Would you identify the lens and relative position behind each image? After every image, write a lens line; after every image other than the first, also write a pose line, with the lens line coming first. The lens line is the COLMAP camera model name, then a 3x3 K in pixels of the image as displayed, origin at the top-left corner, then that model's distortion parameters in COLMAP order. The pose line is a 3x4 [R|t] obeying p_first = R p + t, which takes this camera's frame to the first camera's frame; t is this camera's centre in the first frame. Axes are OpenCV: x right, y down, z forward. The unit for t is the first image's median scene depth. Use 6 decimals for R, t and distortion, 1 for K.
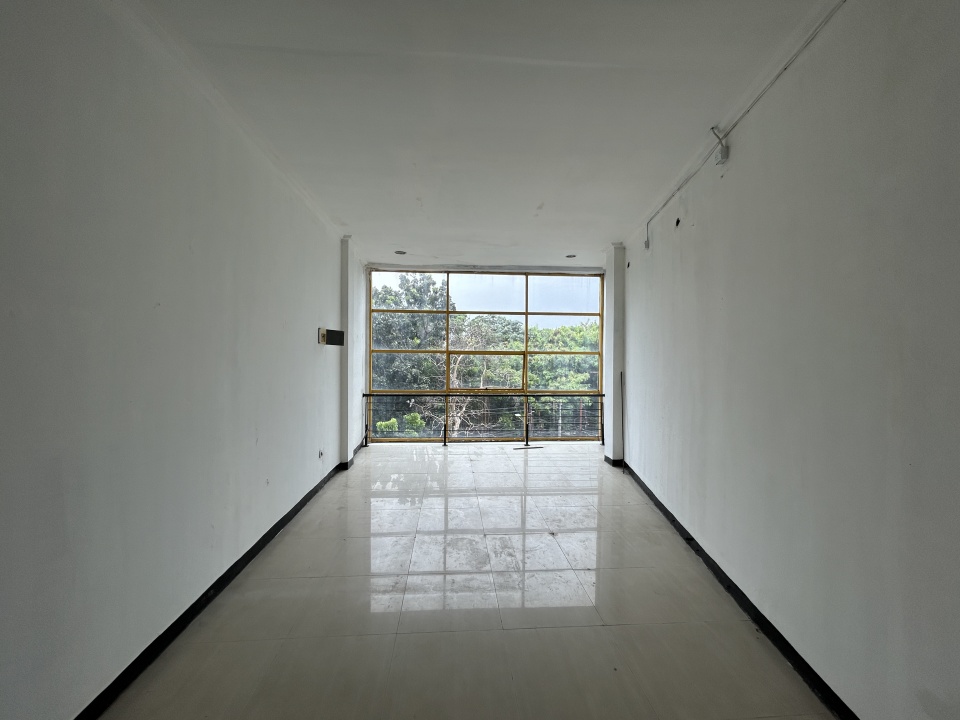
lens RADIAL K [[355.6, 0, 475.3], [0, 355.6, 355.6], [0, 0, 1]] dist [0.000187, -0.000069]
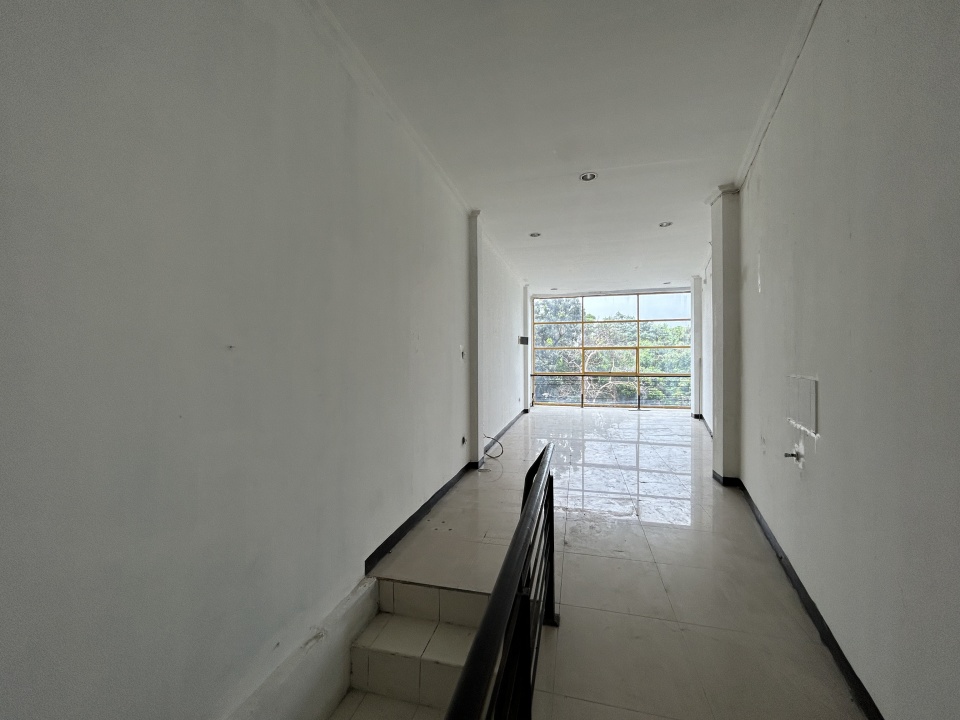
lens RADIAL K [[388.1, 0, 479.6], [0, 388.1, 359.5], [0, 0, 1]] dist [0.000319, -0.000809]
pose [[0.951133, -0.011203, -0.308578, 0.013077], [0.012056, 0.999927, 0.000859, 0.031337], [0.308546, -0.004537, 0.951199, -0.722092]]
